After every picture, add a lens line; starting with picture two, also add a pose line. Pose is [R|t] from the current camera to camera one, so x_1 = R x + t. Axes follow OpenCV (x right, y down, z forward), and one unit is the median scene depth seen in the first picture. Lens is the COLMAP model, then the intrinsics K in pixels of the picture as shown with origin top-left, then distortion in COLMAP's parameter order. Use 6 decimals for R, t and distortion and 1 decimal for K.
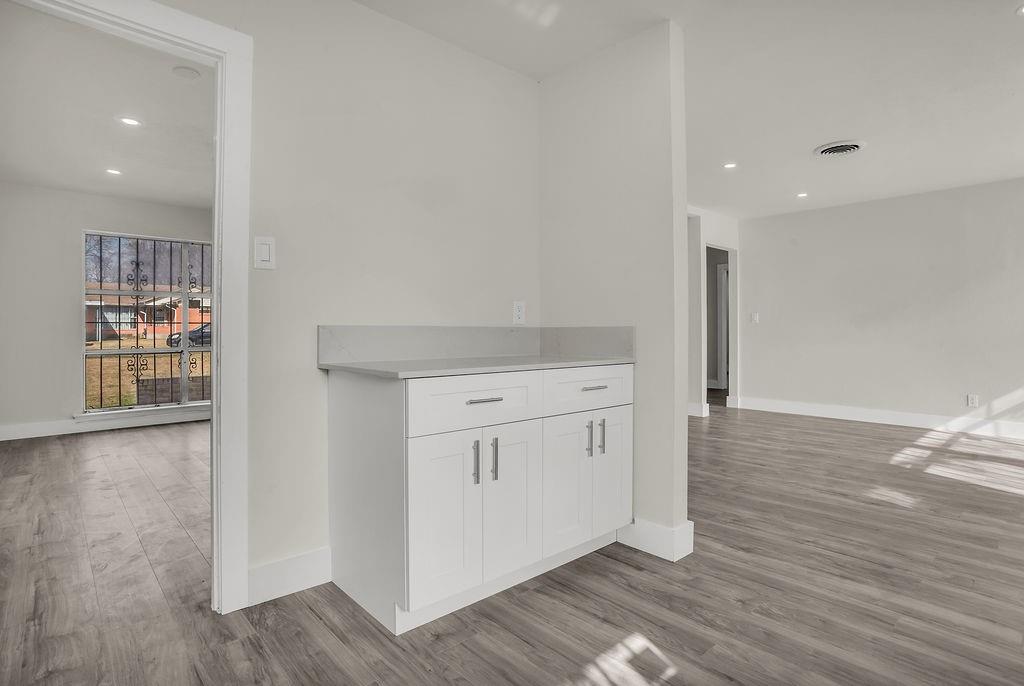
lens RADIAL K [[536.4, 0, 512.8], [0, 536.4, 340.4], [0, 0, 1]] dist [-0.000852, -0.000064]
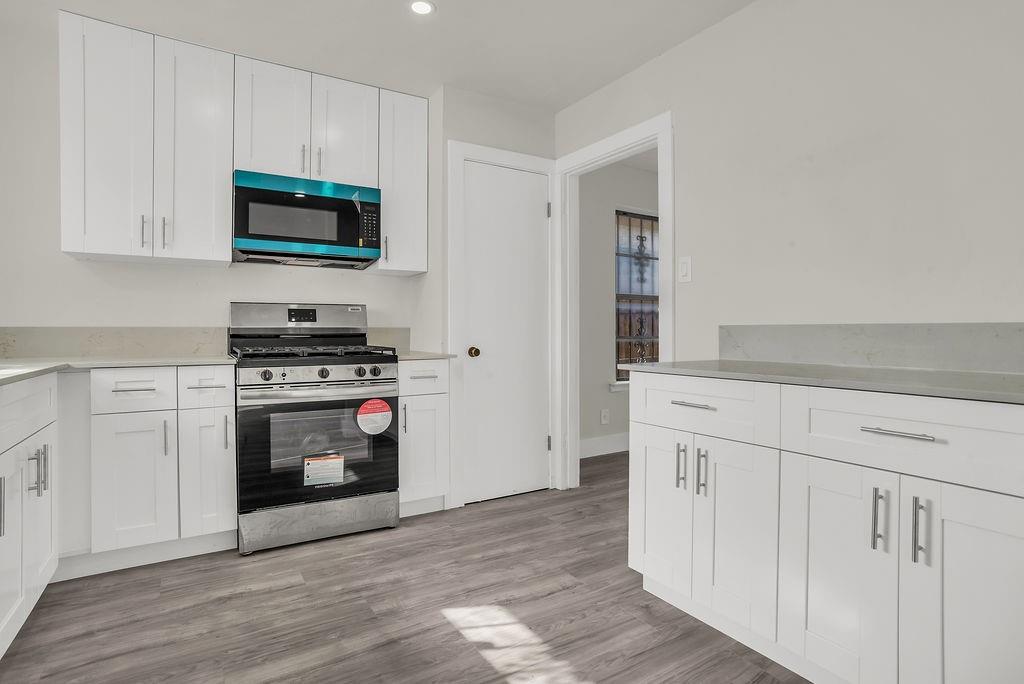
lens RADIAL K [[536.4, 0, 512.8], [0, 536.4, 336.6], [0, 0, 1]] dist [-0.000852, -0.000064]
pose [[-0.162143, 0.010920, -0.986707, 0.923731], [-0.019274, 0.999713, 0.014232, -0.014378], [0.986579, 0.021325, -0.161886, 0.840127]]
